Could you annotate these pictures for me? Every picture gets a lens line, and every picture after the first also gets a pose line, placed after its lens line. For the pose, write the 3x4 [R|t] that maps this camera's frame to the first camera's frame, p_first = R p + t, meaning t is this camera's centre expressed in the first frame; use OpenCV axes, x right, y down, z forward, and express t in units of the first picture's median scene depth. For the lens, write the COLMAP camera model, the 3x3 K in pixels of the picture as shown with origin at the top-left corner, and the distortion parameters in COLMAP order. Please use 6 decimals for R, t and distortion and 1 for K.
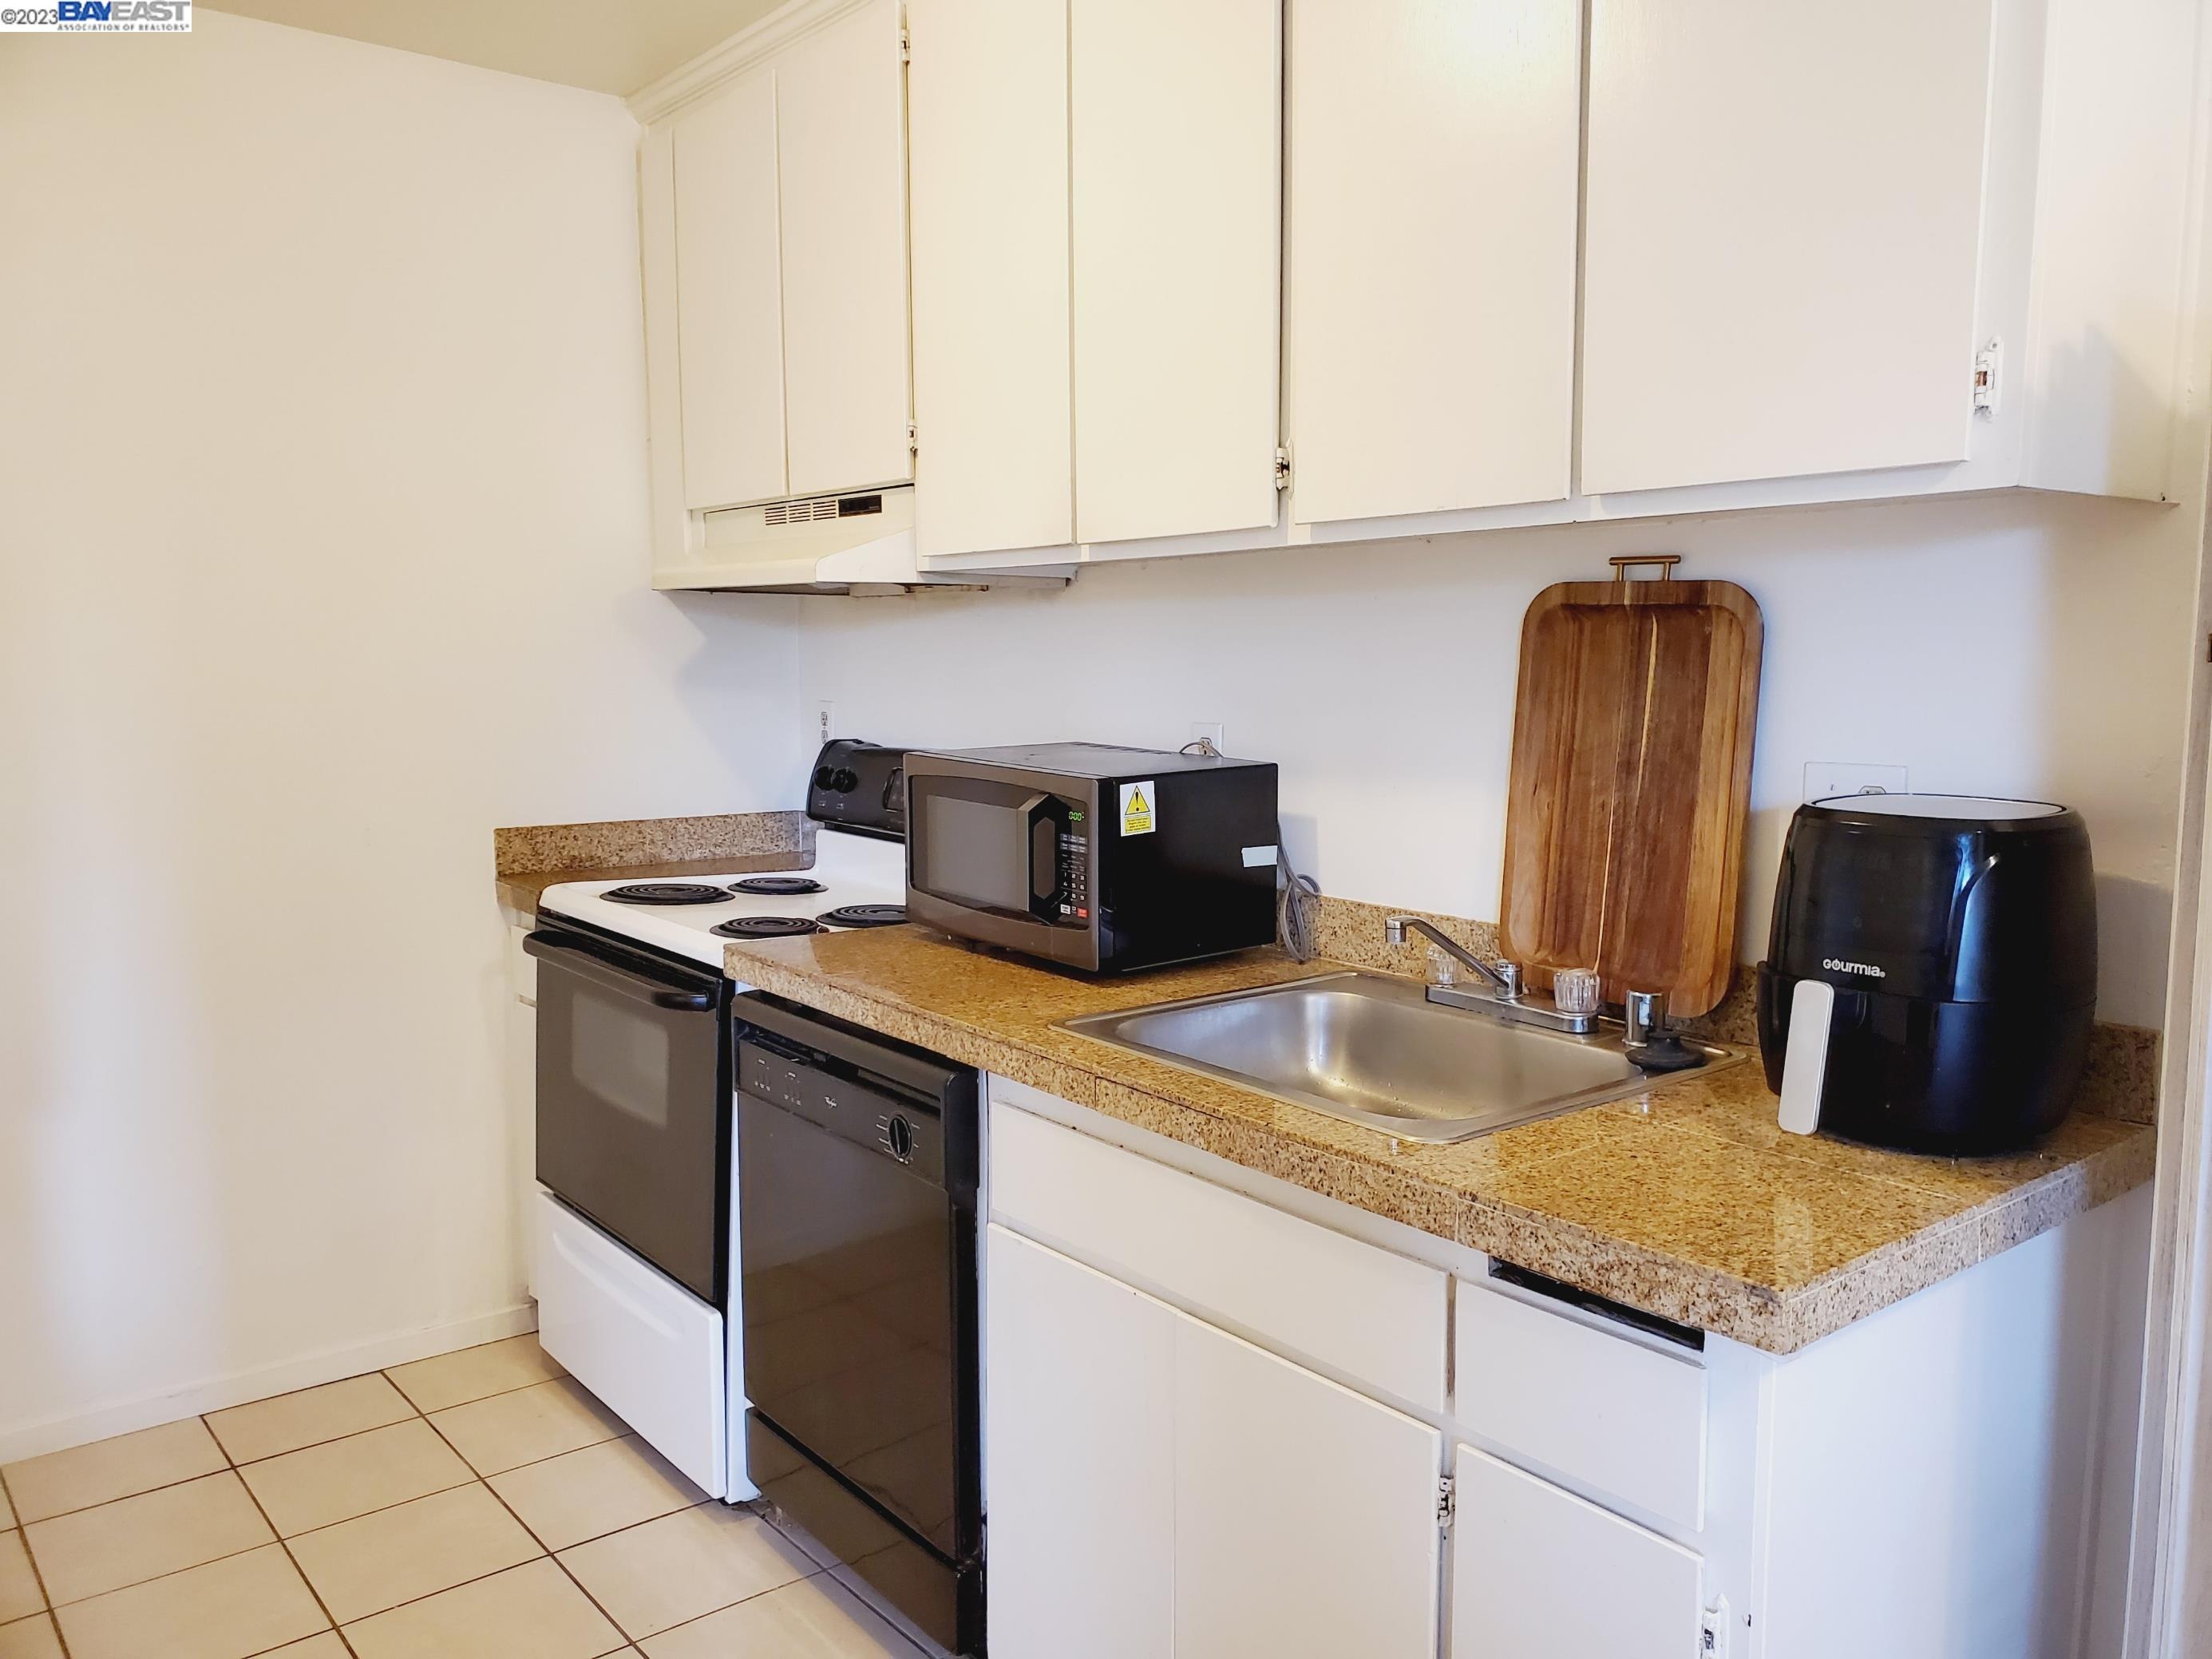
lens RADIAL K [[1660.6, 0, 1109.1], [0, 1660.6, 837.2], [0, 0, 1]] dist [0.011083, -0.016909]
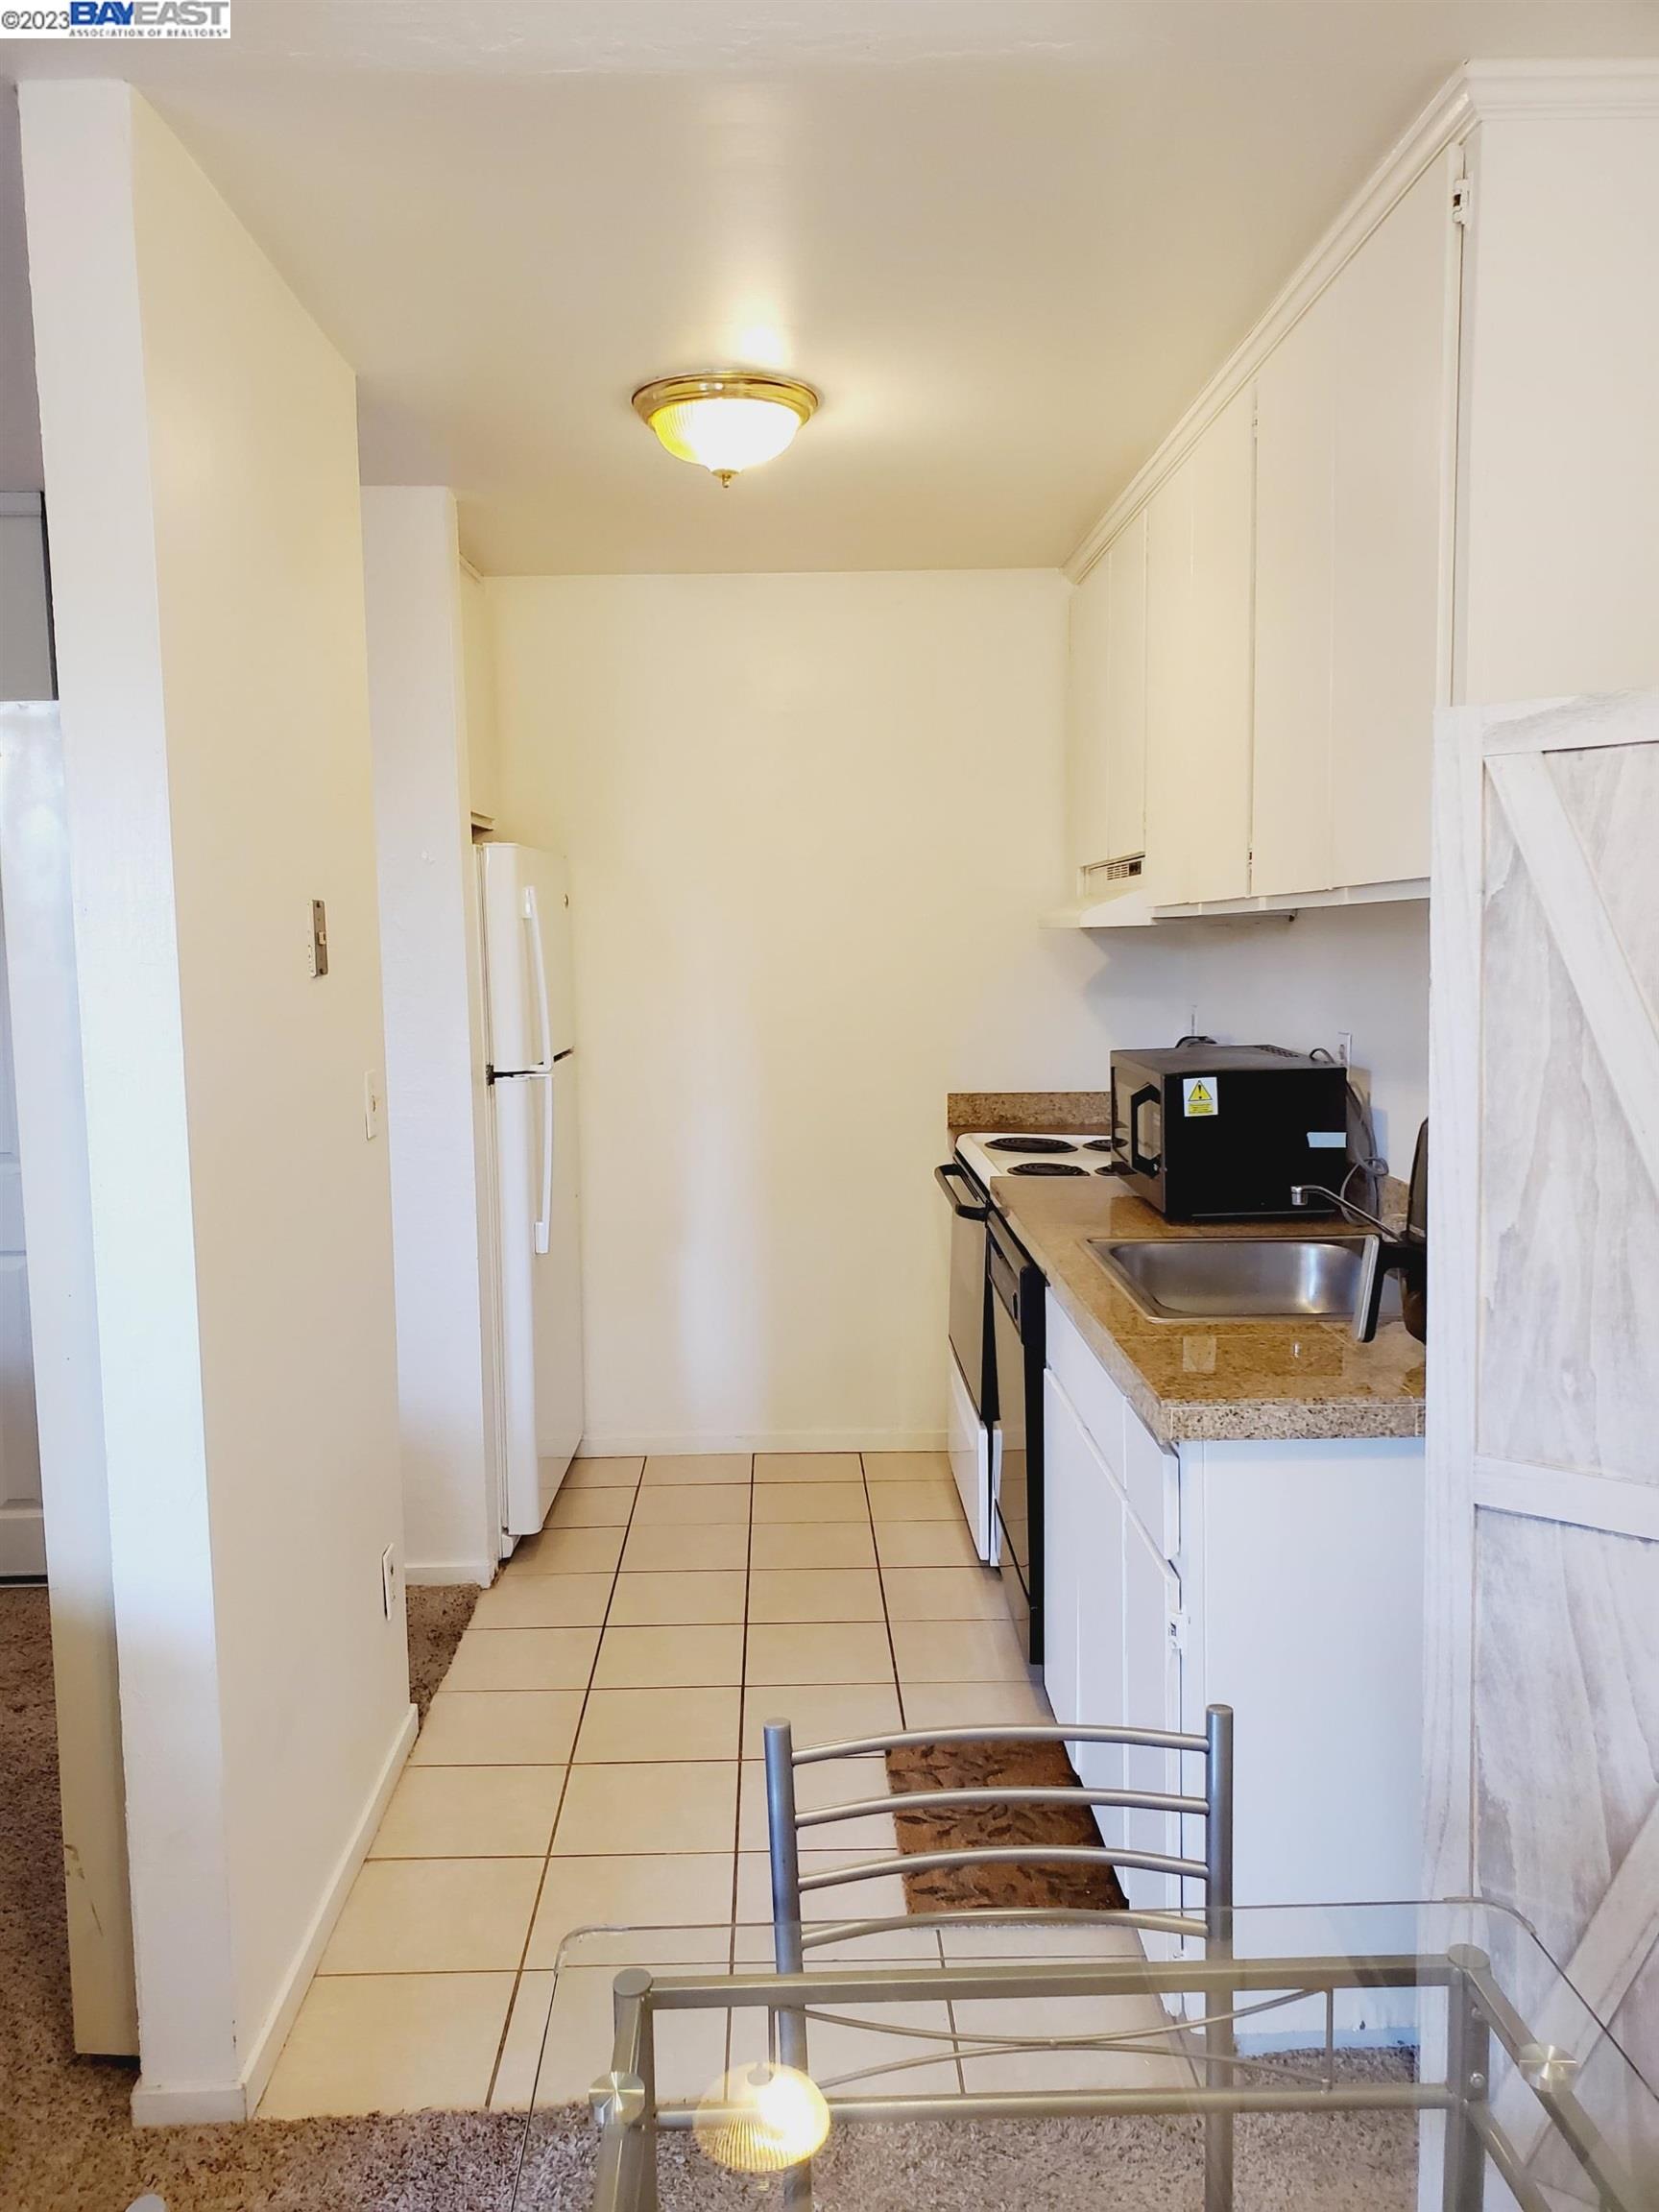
lens RADIAL K [[1722.4, 0, 821.0], [0, 1722.4, 1092.2], [0, 0, 1]] dist [0.006443, 0.010549]
pose [[0.770652, 0.045575, -0.635625, 0.670374], [-0.053303, 0.998554, 0.006970, -0.014439], [0.635023, 0.028509, 0.771967, -0.299245]]
